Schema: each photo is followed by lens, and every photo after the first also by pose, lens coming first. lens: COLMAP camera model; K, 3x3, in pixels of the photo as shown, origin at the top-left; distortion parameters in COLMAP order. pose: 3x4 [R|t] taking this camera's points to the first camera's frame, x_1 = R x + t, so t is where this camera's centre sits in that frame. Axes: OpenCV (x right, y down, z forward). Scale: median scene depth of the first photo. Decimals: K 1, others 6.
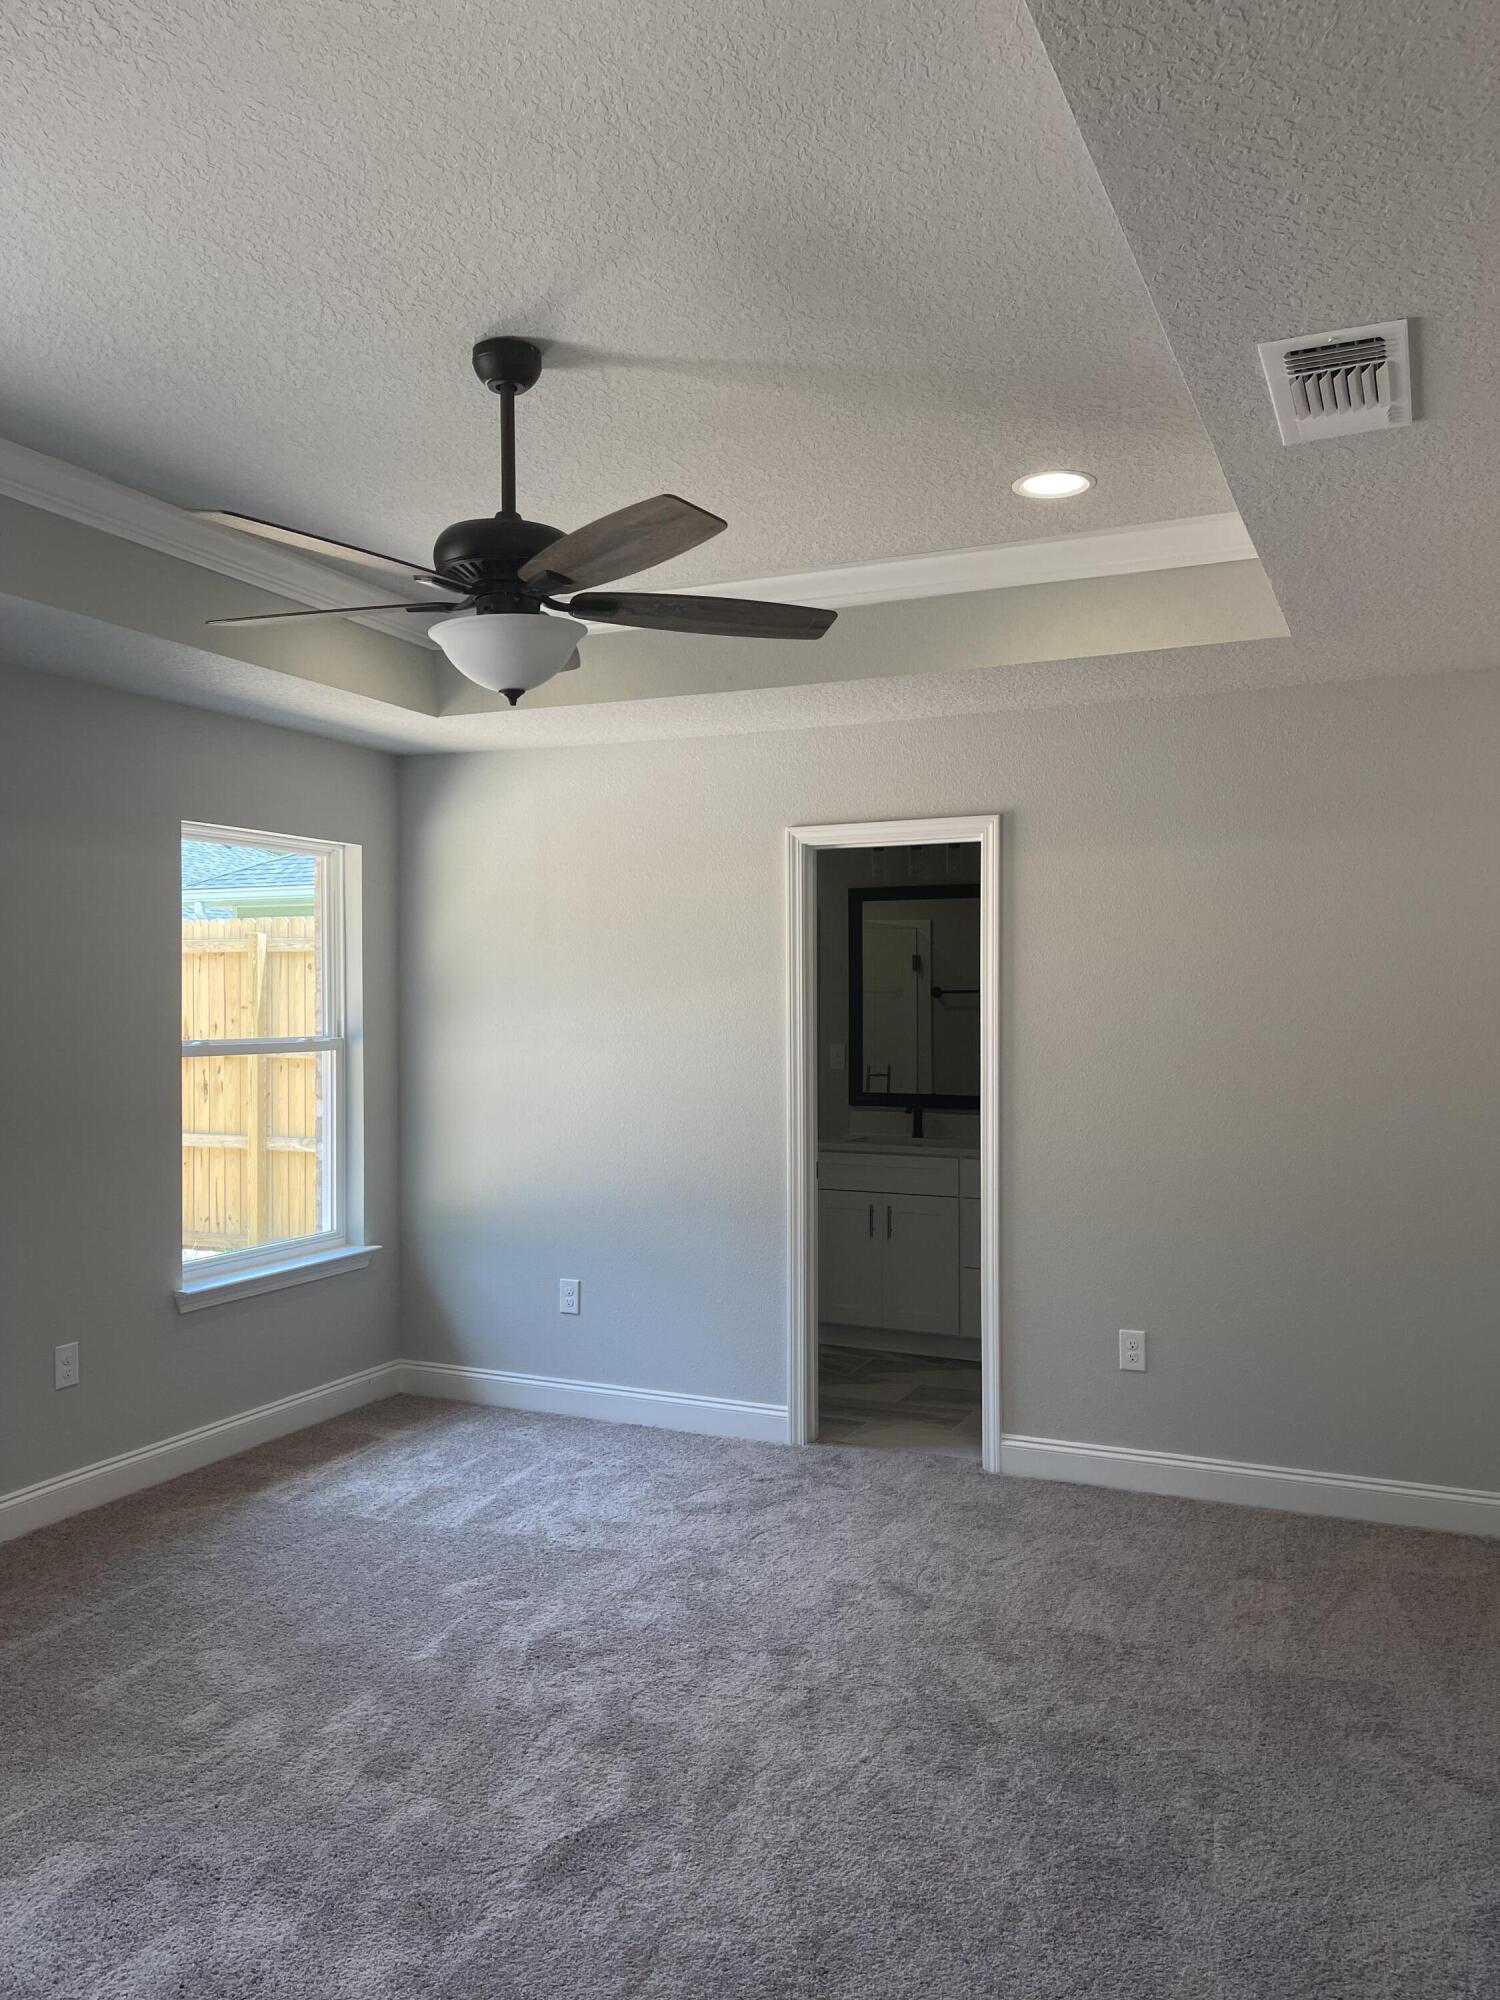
lens RADIAL K [[1531.1, 0, 745.9], [0, 1531.1, 989.0], [0, 0, 1]] dist [0.053839, -0.005889]
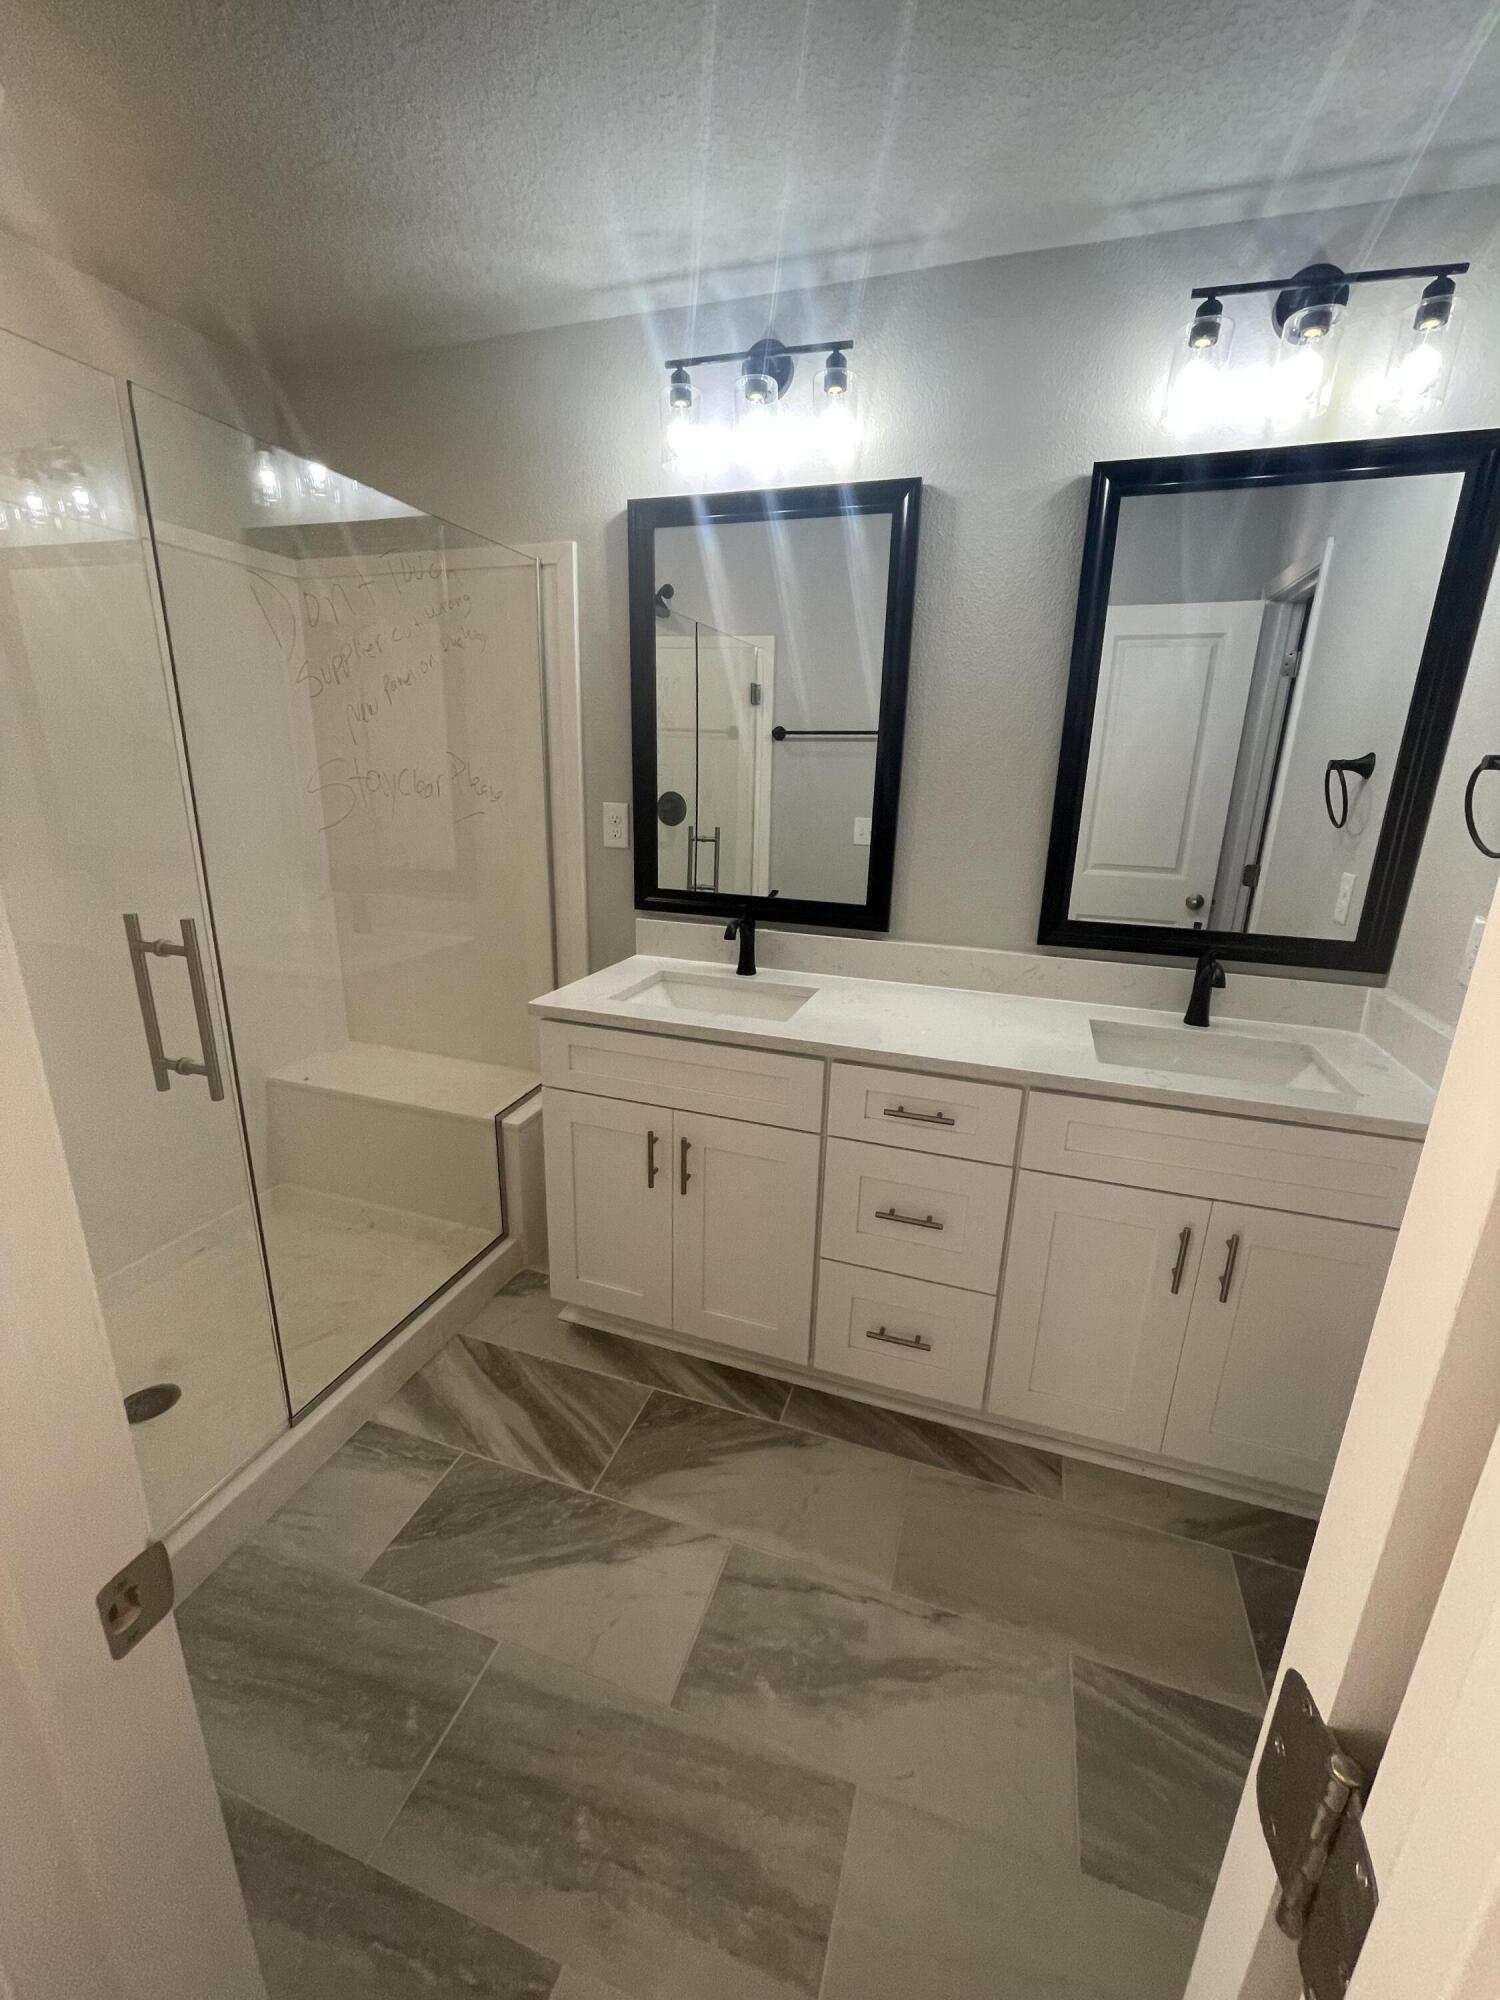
lens RADIAL K [[811.6, 0, 744.4], [0, 811.6, 998.4], [0, 0, 1]] dist [0.001250, -0.000666]
pose [[0.995373, -0.008671, 0.095694, 0.081623], [-0.018870, 0.958887, 0.283160, 0.018950], [-0.094215, -0.283656, 0.954287, 0.699359]]
